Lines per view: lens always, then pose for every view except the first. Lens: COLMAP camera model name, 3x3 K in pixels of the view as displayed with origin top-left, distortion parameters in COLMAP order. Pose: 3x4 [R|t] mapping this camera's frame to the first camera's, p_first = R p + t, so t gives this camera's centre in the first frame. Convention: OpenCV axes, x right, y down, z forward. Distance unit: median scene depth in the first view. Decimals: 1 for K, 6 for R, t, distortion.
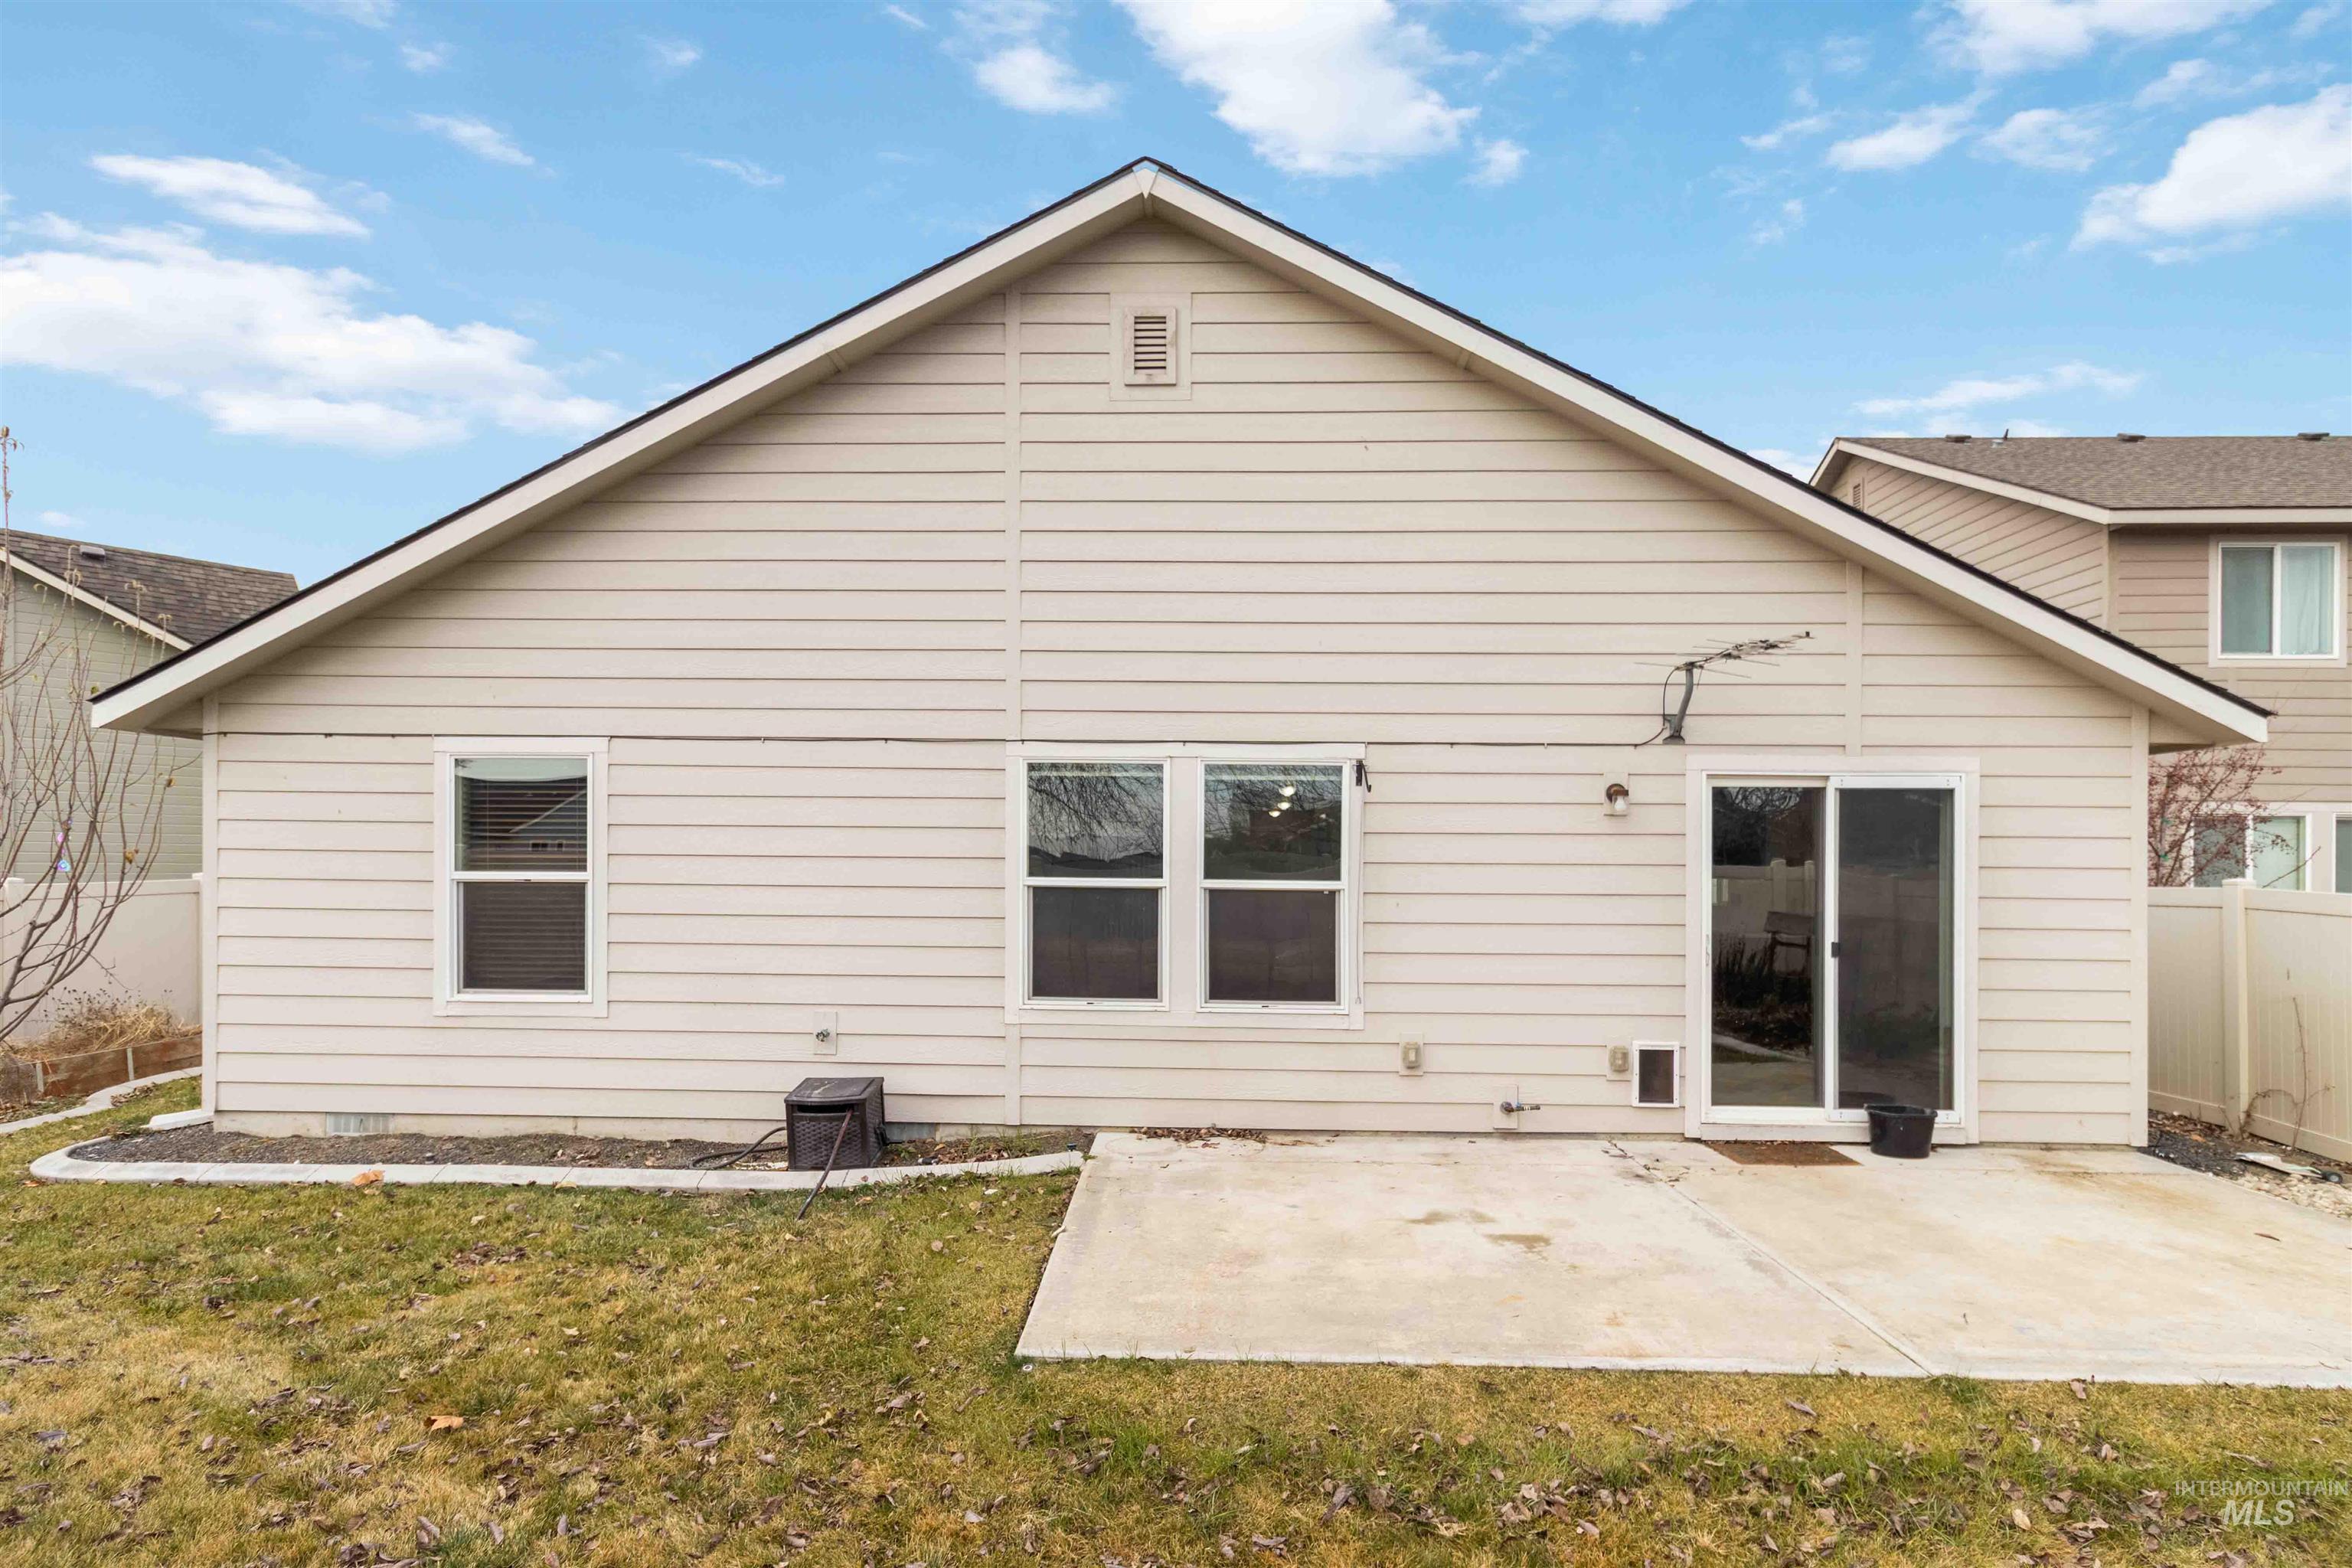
lens RADIAL K [[1172.7, 0, 1185.4], [0, 1172.7, 853.0], [0, 0, 1]] dist [0.003555, 0.000580]
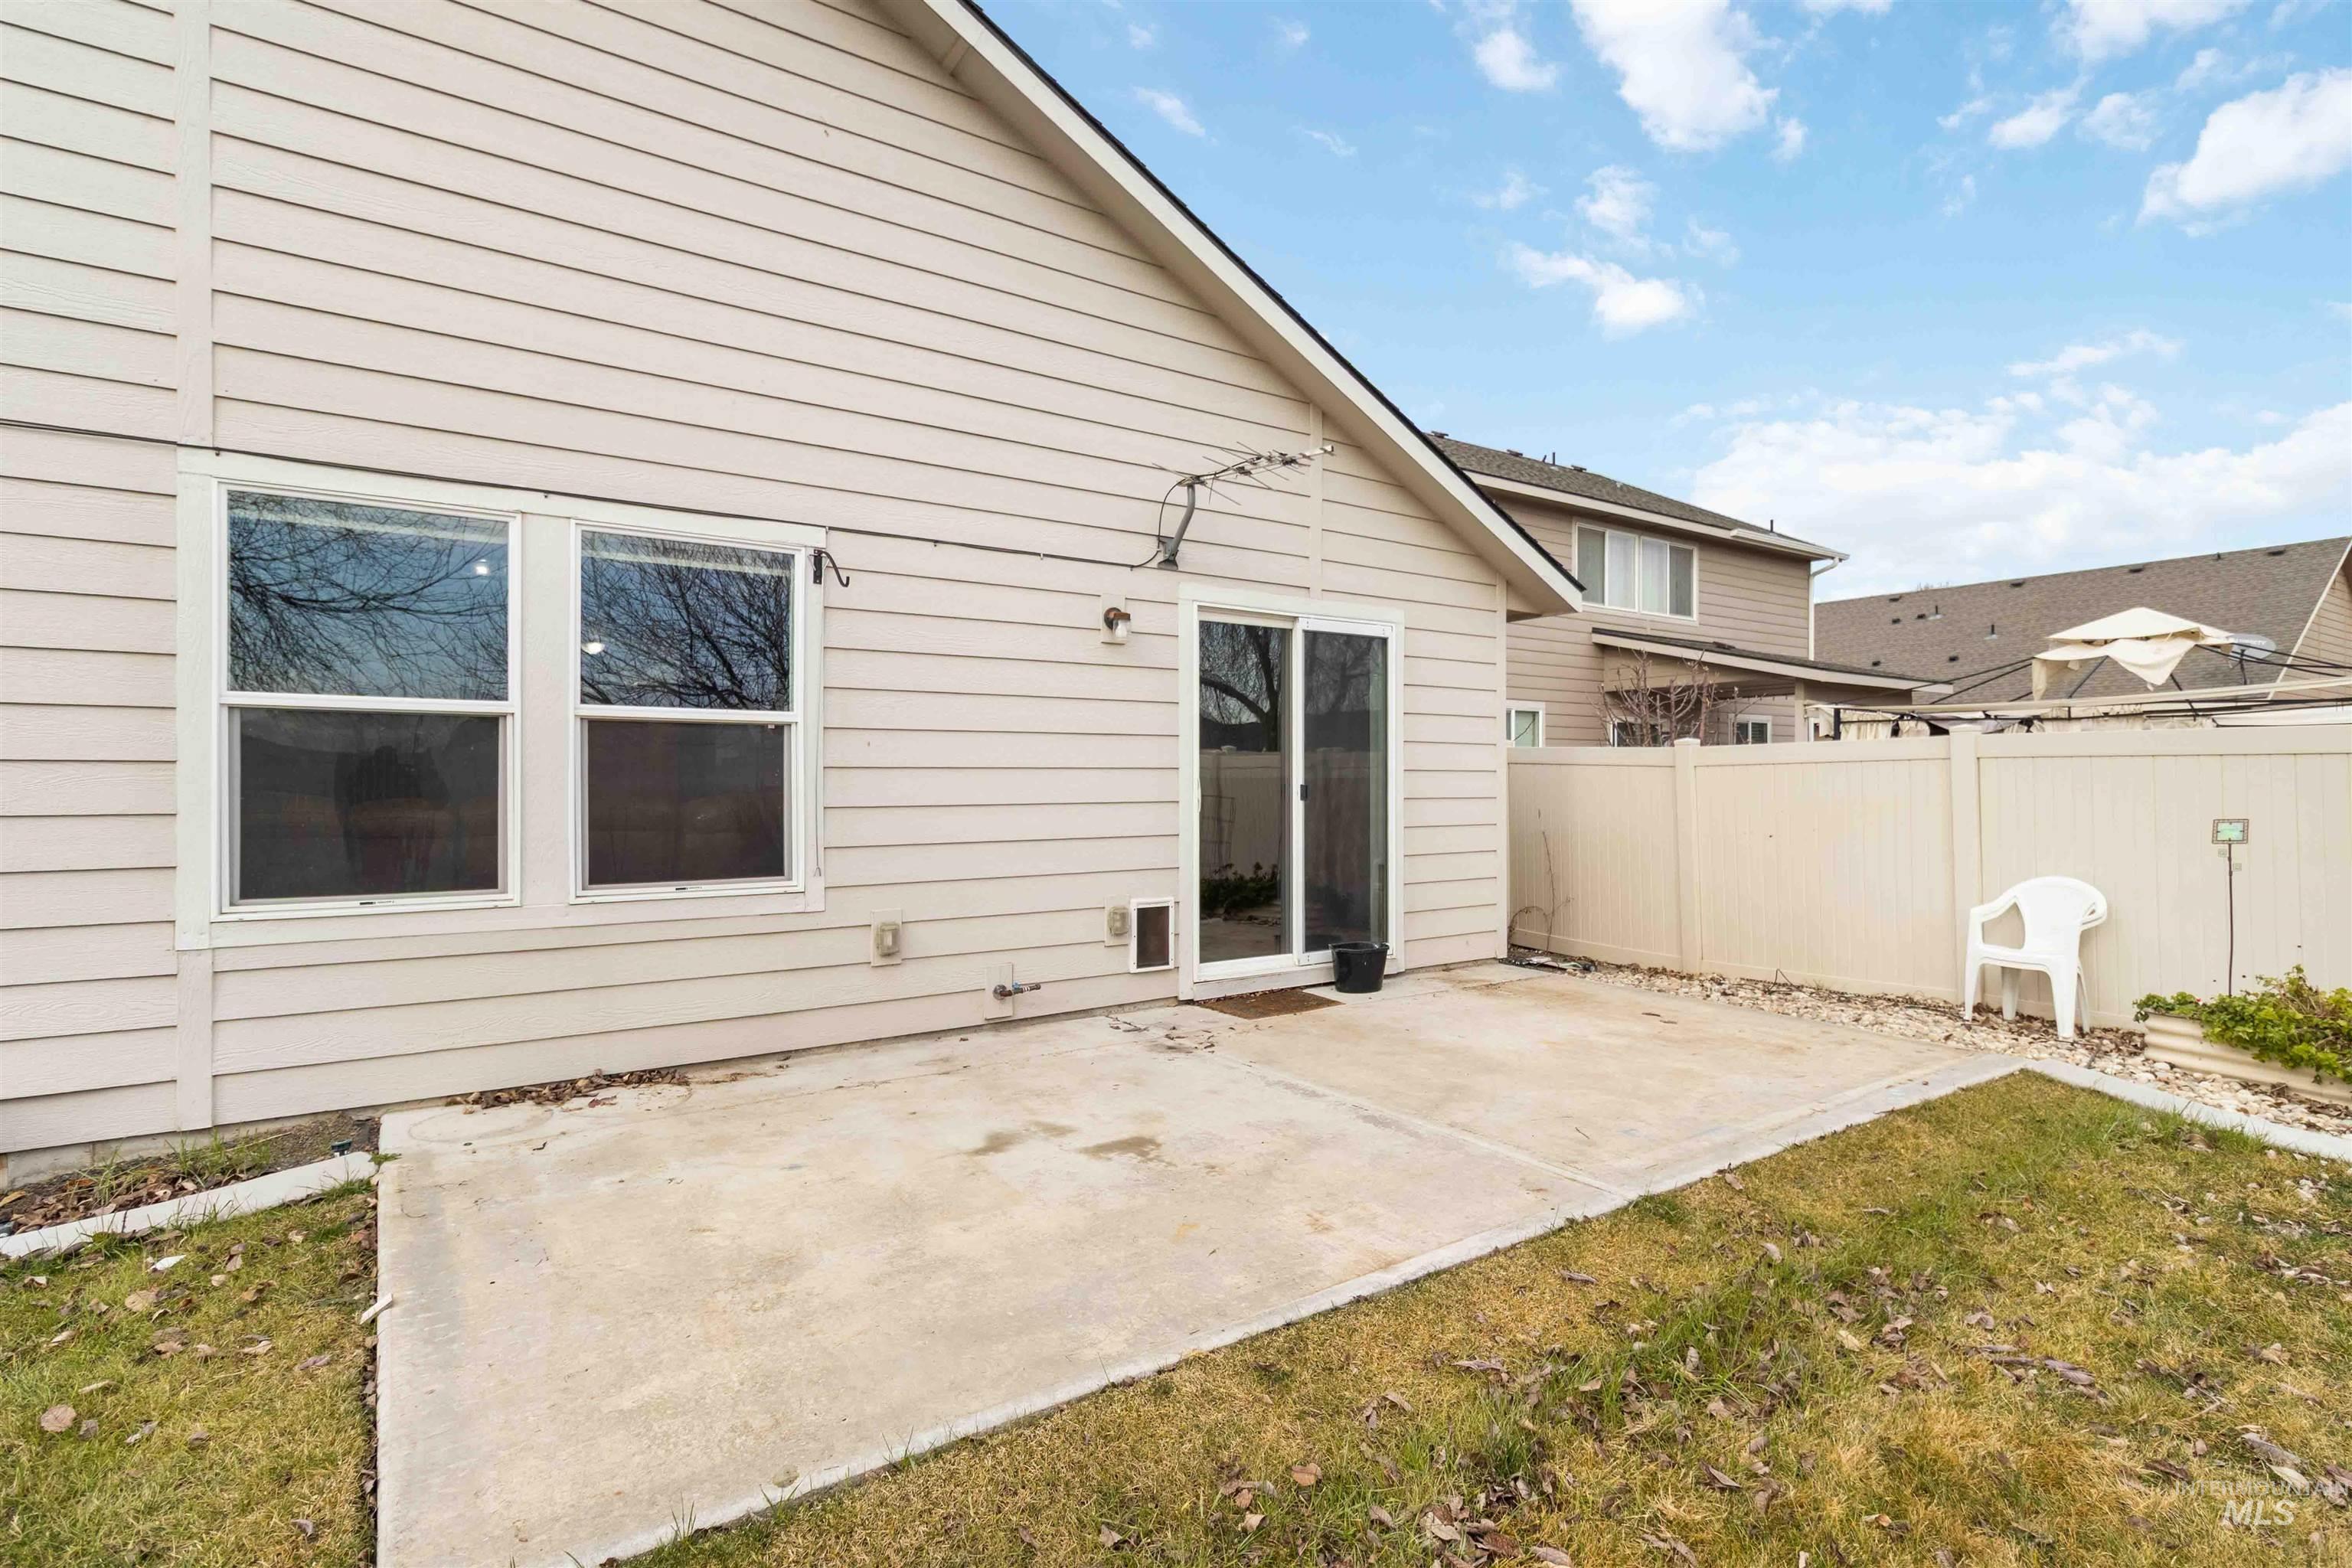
lens RADIAL K [[1139.3, 0, 1210.2], [0, 1139.3, 760.5], [0, 0, 1]] dist [-0.000387, -0.000095]
pose [[0.798773, 0.001420, 0.601631, -0.089292], [0.002589, 0.999980, -0.005798, 0.060789], [-0.601627, 0.006189, 0.798753, 0.277028]]
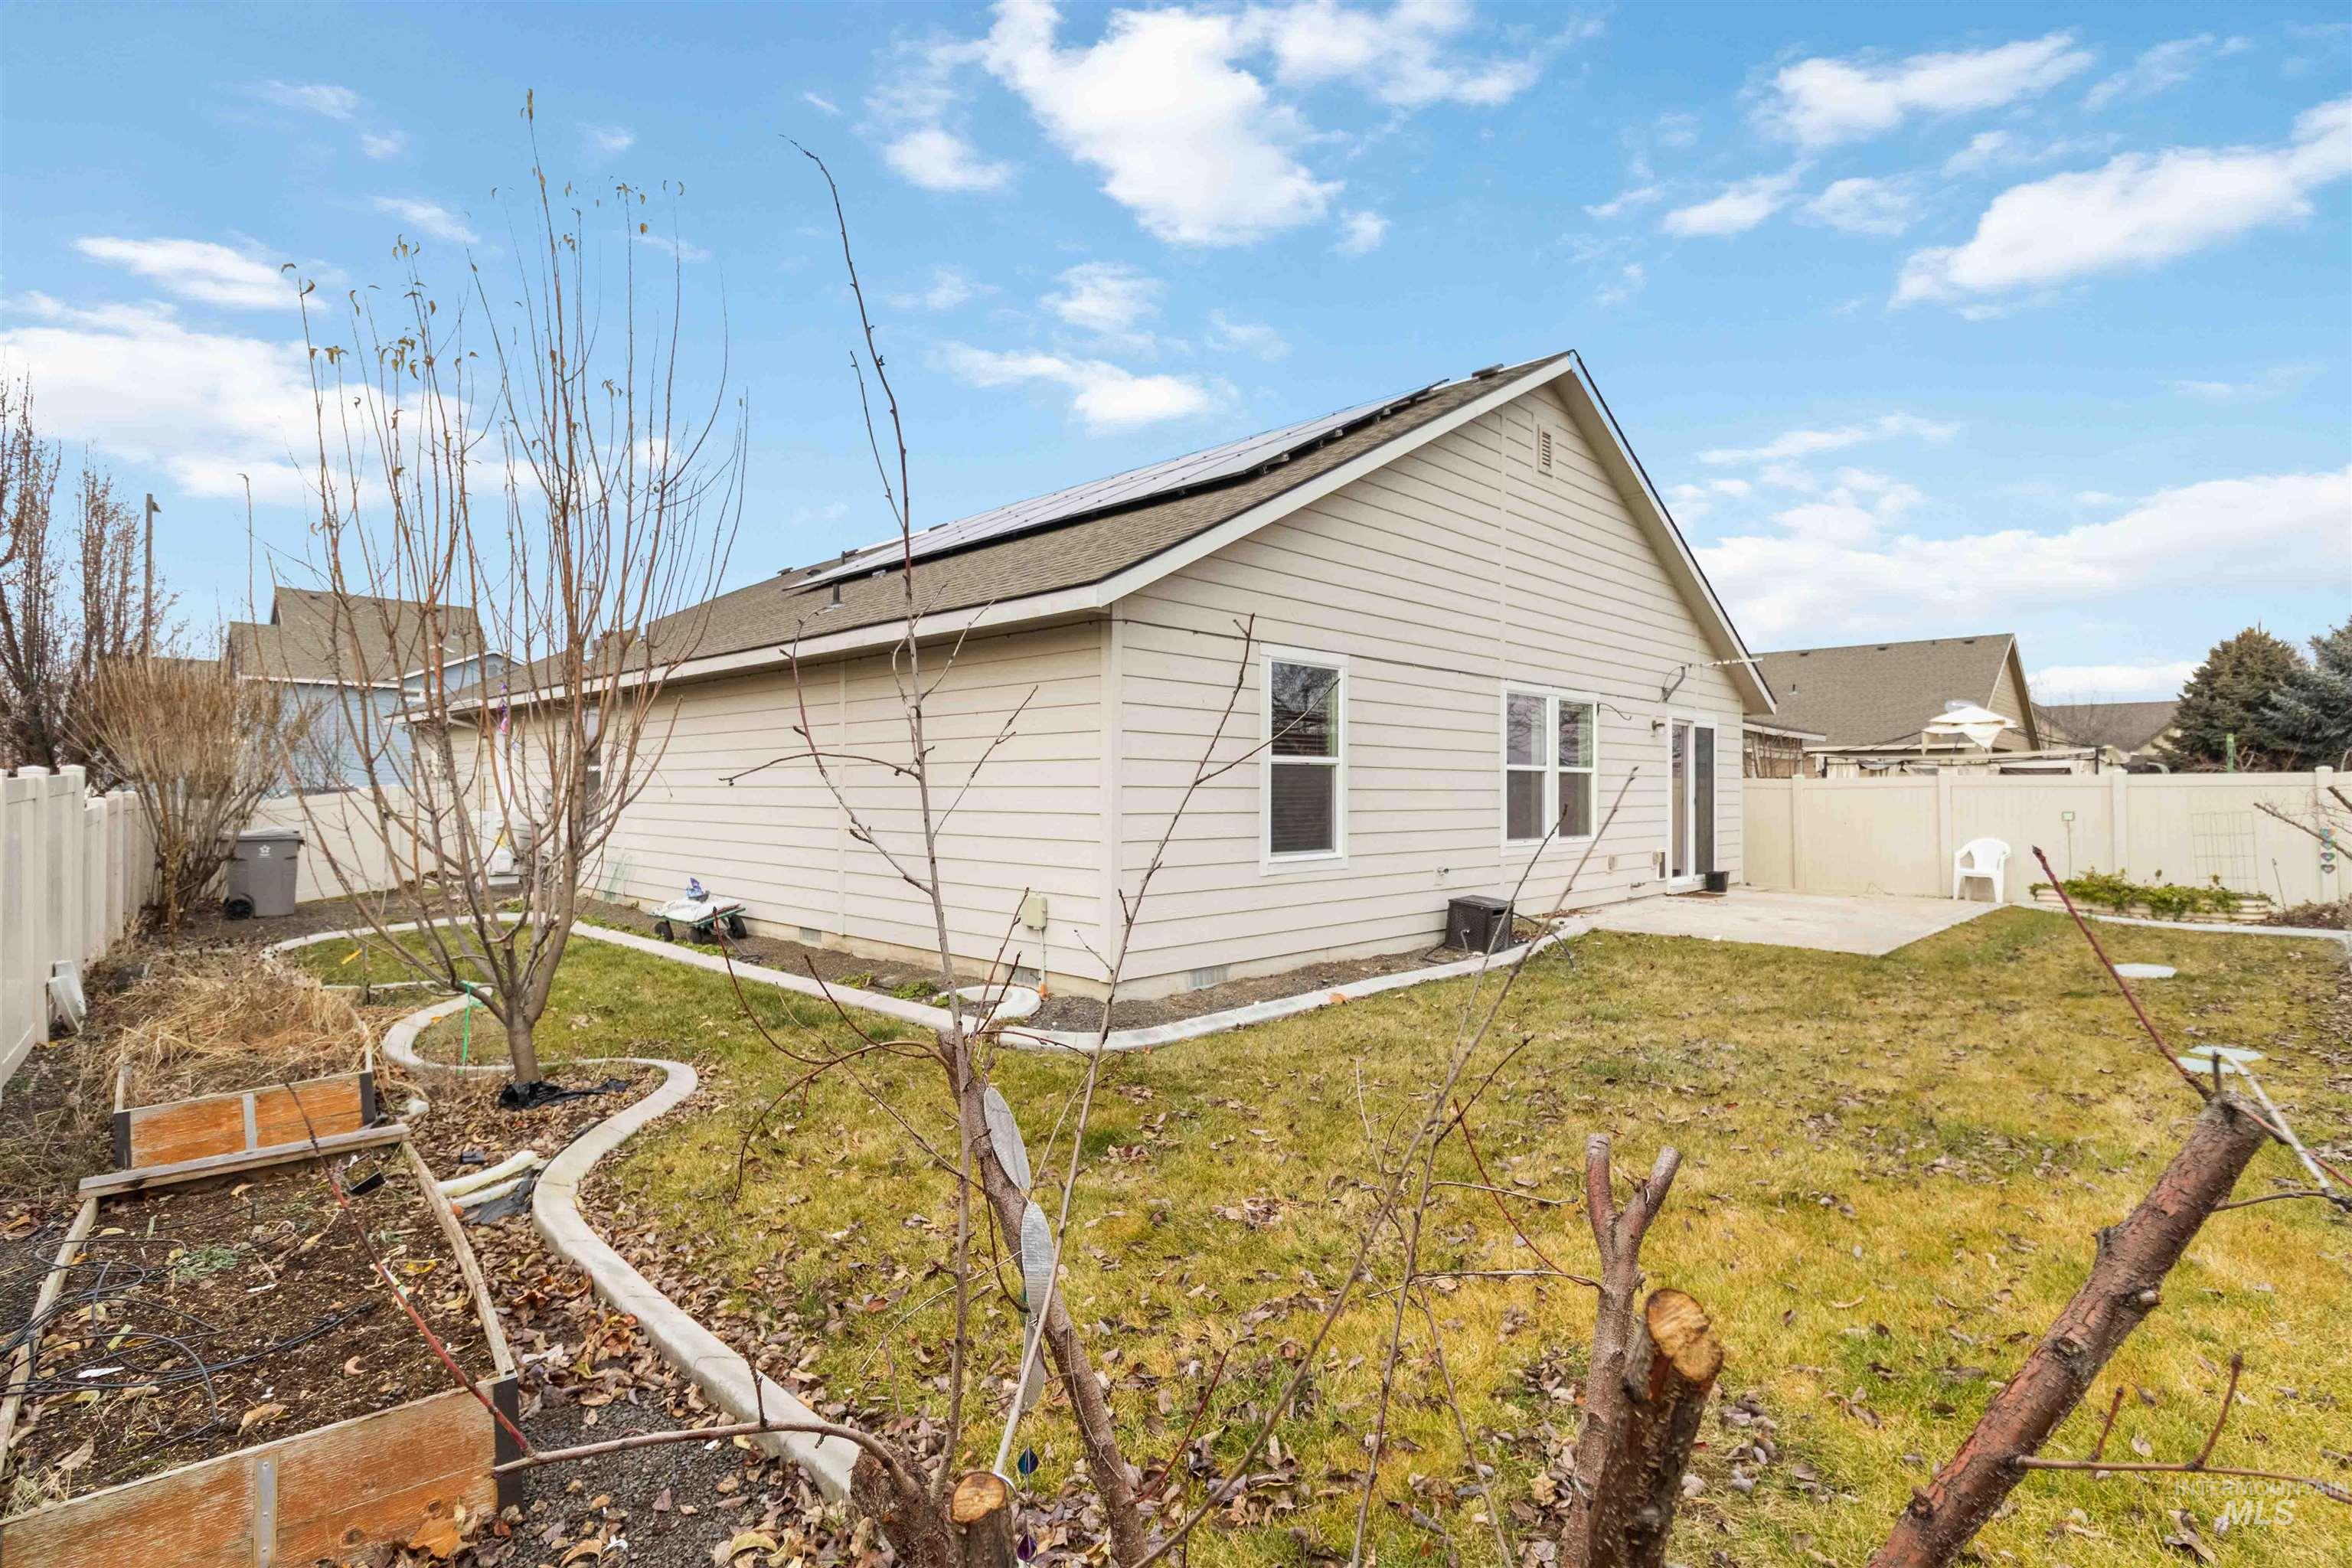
lens RADIAL K [[1130.8, 0, 1176.0], [0, 1130.8, 784.0], [0, 0, 1]] dist [-0.001099, -0.000146]
pose [[0.673814, -0.003111, 0.738894, -1.620889], [-0.000505, 0.999989, 0.004670, 0.040942], [-0.738901, -0.003520, 0.673805, 0.300860]]
